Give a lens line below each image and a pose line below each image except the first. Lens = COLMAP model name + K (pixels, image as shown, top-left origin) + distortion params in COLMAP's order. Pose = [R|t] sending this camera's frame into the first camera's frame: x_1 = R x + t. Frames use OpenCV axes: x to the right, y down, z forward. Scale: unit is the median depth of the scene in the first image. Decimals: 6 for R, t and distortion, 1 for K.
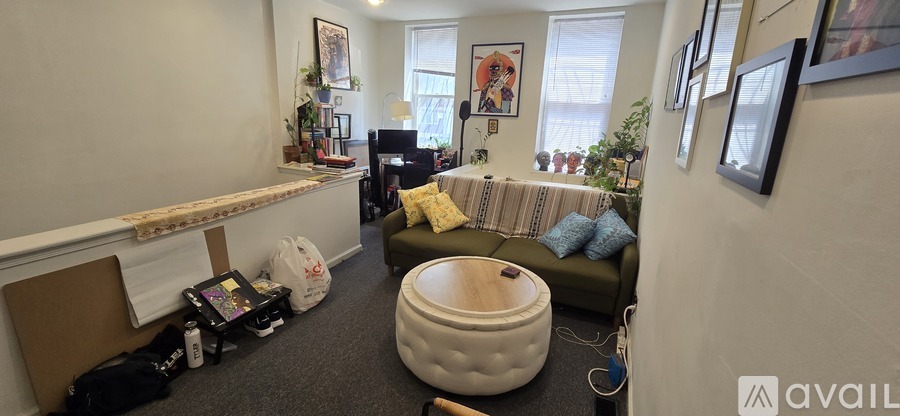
lens RADIAL K [[370.3, 0, 443.4], [0, 370.3, 203.3], [0, 0, 1]] dist [-0.000296, -0.000334]
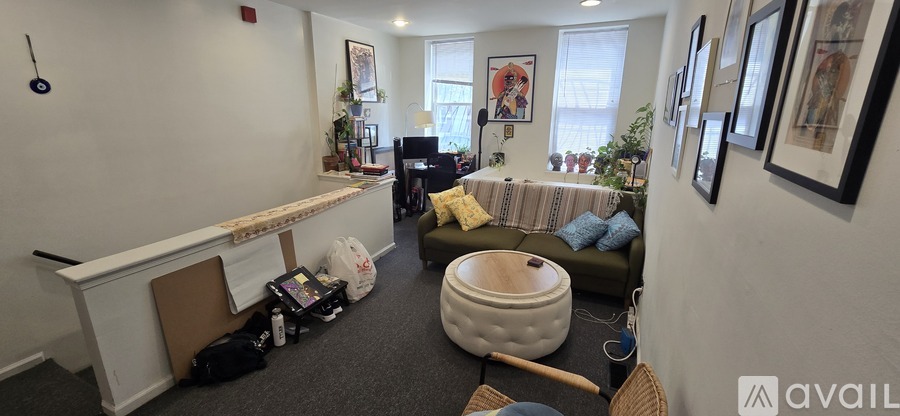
lens RADIAL K [[370.3, 0, 443.4], [0, 370.3, 203.3], [0, 0, 1]] dist [-0.000296, -0.000334]
pose [[0.999384, -0.027263, -0.022120, -0.056408], [0.027443, 0.999592, 0.007867, -0.014549], [0.021897, -0.008469, 0.999724, -0.132452]]
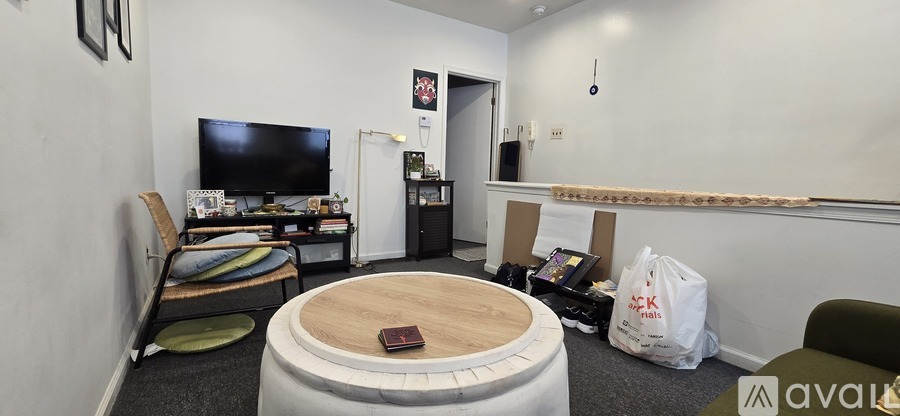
lens RADIAL K [[370.3, 0, 443.4], [0, 370.3, 203.3], [0, 0, 1]] dist [-0.000296, -0.000334]
pose [[-0.549741, 0.022211, -0.835040, 0.336391], [-0.244495, 0.951591, 0.186272, -0.024683], [0.798753, 0.306564, -0.517698, 0.832758]]
